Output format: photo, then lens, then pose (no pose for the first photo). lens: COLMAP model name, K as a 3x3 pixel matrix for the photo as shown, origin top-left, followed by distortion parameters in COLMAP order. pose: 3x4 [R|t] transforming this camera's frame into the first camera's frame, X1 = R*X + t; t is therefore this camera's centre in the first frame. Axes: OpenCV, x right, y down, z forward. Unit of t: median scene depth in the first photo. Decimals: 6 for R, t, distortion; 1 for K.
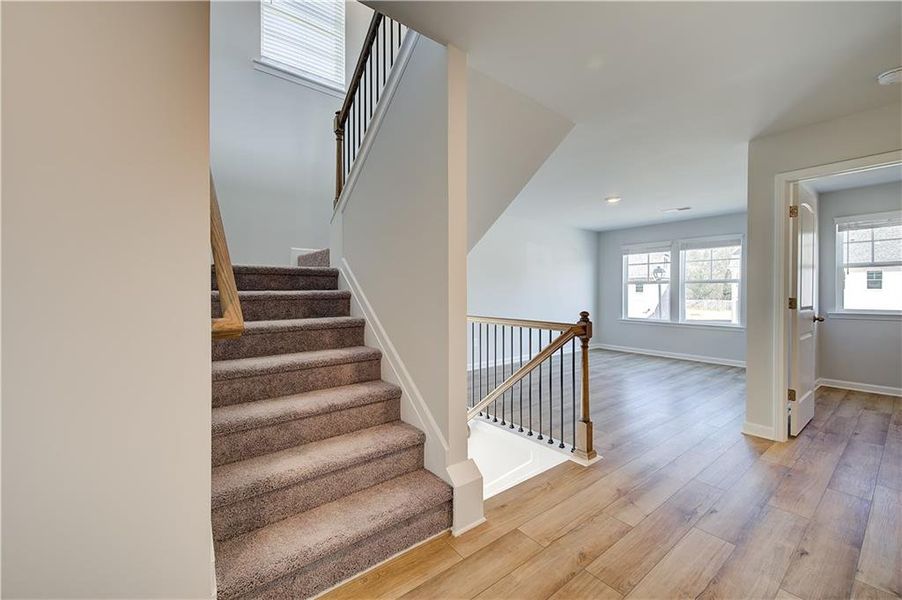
lens RADIAL K [[369.8, 0, 449.3], [0, 369.8, 296.2], [0, 0, 1]] dist [-0.001660, -0.000609]
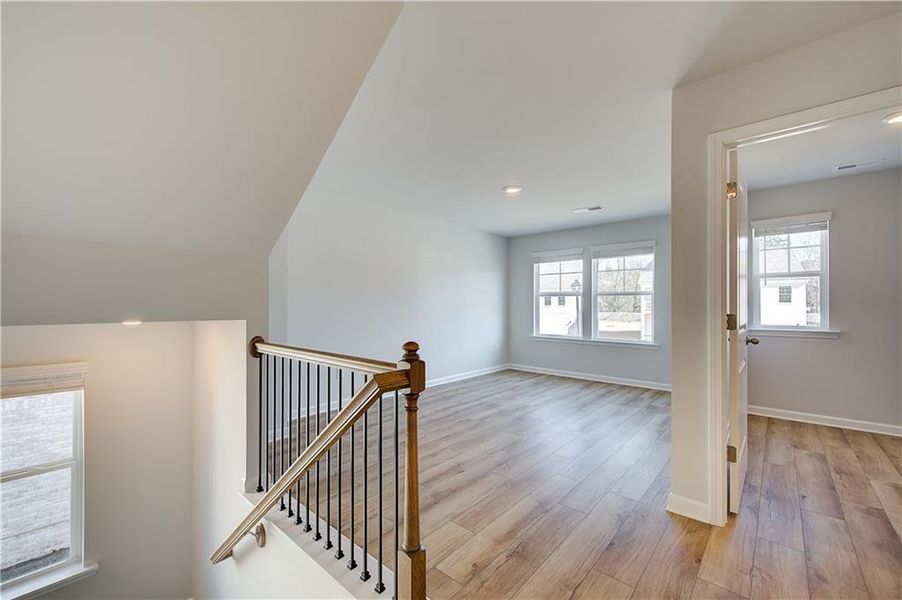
lens RADIAL K [[369.8, 0, 447.4], [0, 369.8, 303.2], [0, 0, 1]] dist [-0.001660, -0.000609]
pose [[0.985256, 0.002423, 0.171070, 0.150397], [0.000202, 0.999883, -0.015323, -0.003010], [-0.171087, 0.015131, 0.985140, 0.214969]]
